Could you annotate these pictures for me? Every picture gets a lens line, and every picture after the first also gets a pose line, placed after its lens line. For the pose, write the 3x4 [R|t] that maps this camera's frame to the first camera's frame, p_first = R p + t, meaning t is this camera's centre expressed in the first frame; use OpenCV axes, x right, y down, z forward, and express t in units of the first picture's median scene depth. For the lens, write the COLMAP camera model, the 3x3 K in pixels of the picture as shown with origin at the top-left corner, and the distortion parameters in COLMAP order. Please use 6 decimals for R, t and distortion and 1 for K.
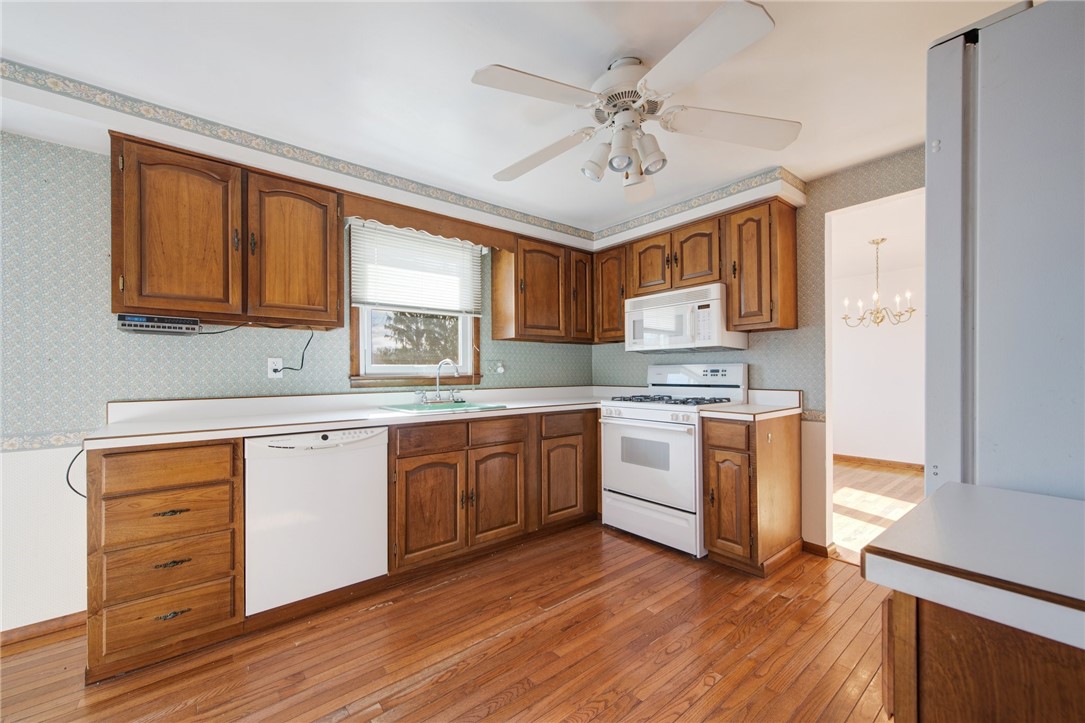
lens RADIAL K [[430.9, 0, 536.0], [0, 430.9, 370.2], [0, 0, 1]] dist [-0.000415, 0.000298]
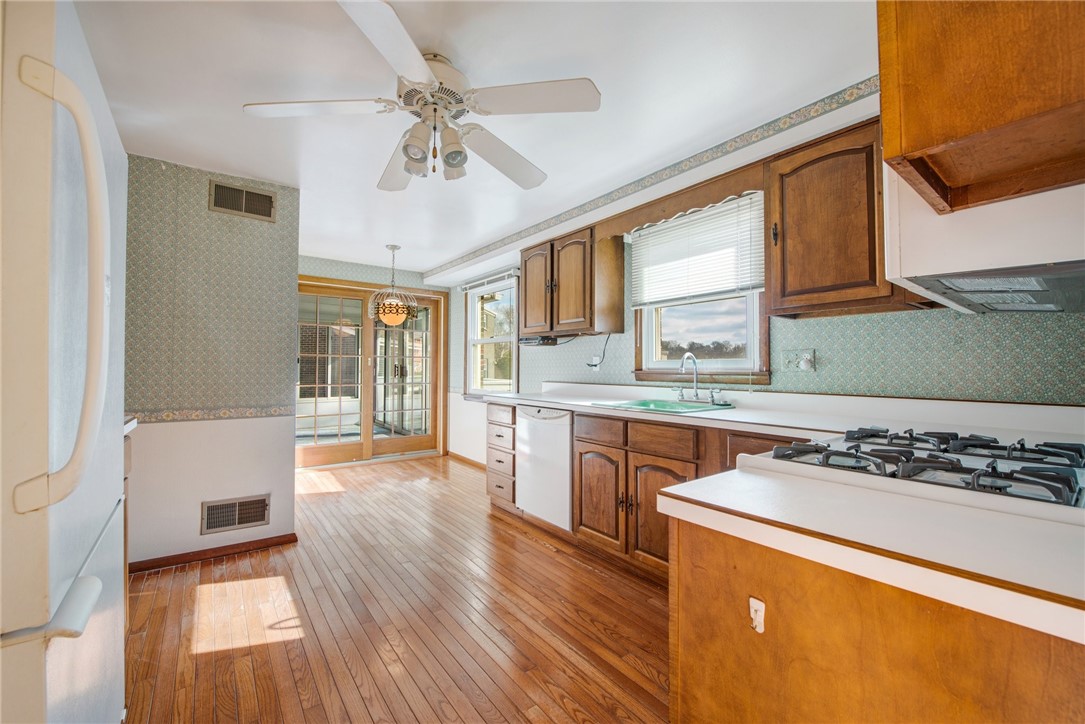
lens RADIAL K [[430.9, 0, 535.5], [0, 430.9, 362.6], [0, 0, 1]] dist [-0.000415, 0.000298]
pose [[-0.036864, -0.008446, -0.999285, 0.787118], [-0.000343, 0.999964, -0.008439, 0.002796], [0.999320, 0.000032, -0.036866, 0.843909]]
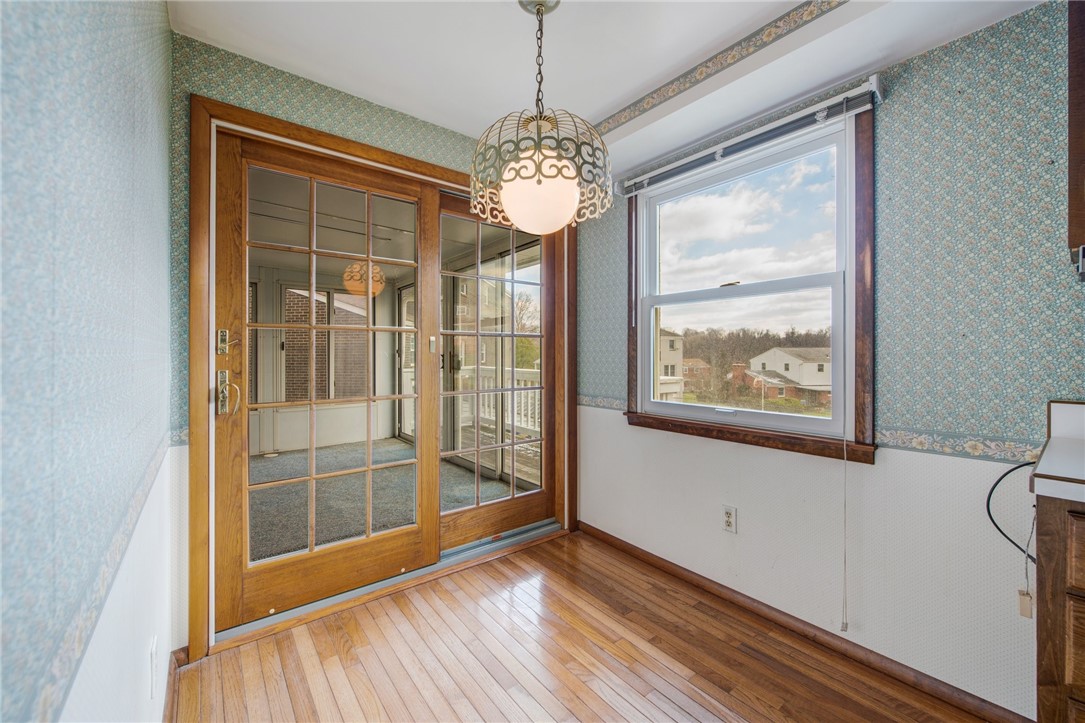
lens RADIAL K [[430.9, 0, 542.9], [0, 430.9, 358.0], [0, 0, 1]] dist [-0.000415, 0.000298]
pose [[-0.016812, 0.012937, -0.999775, -0.309197], [0.003921, 0.999909, 0.012872, -0.000864], [0.999851, -0.003704, -0.016862, 0.236779]]
